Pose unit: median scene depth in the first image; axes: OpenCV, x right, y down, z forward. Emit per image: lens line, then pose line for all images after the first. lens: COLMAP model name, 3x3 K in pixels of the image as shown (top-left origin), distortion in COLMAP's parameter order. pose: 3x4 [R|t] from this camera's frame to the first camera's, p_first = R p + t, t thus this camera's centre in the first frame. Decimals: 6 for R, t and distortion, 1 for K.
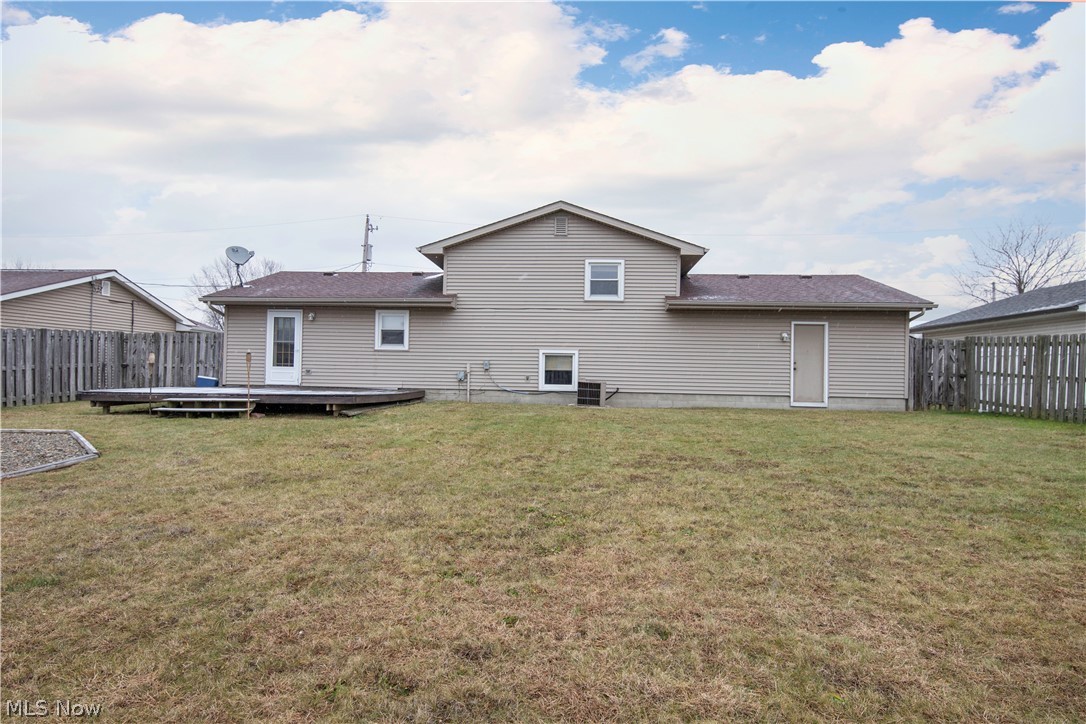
lens RADIAL K [[608.6, 0, 543.0], [0, 608.6, 362.0], [0, 0, 1]] dist [0.002025, 0.000432]
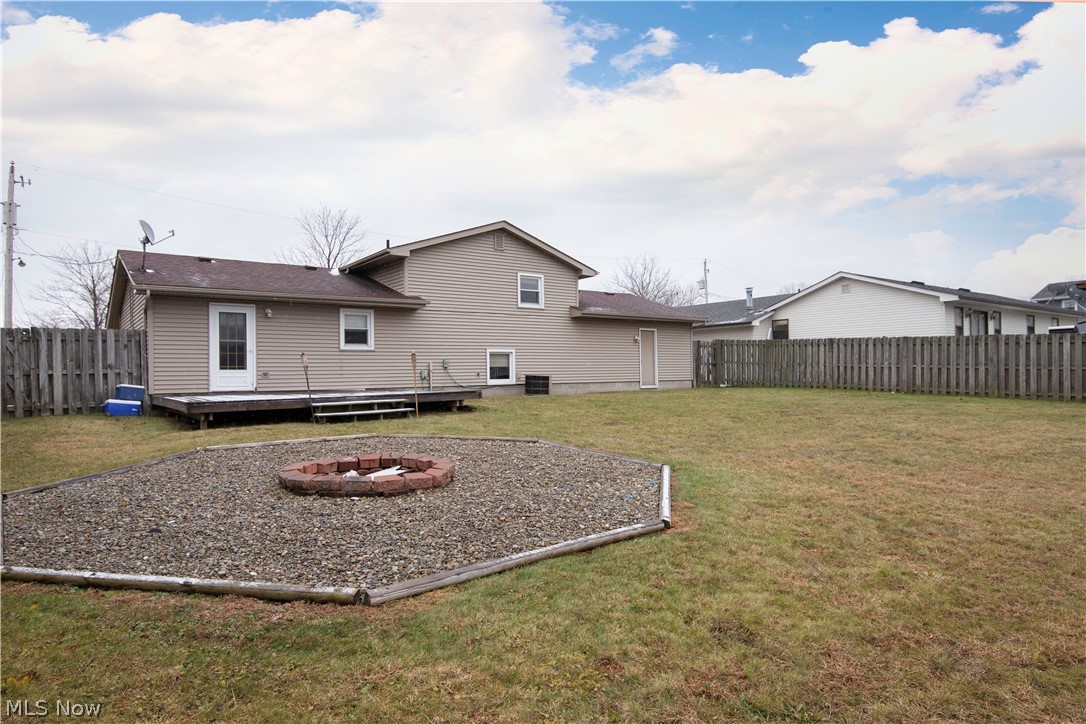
lens RADIAL K [[640.0, 0, 543.0], [0, 640.0, 362.0], [0, 0, 1]] dist [0.016785, 0.001399]
pose [[0.757513, -0.017569, 0.652583, -0.704666], [0.015441, 0.999840, 0.008994, -0.005023], [-0.652637, 0.003263, 0.757663, 0.026142]]
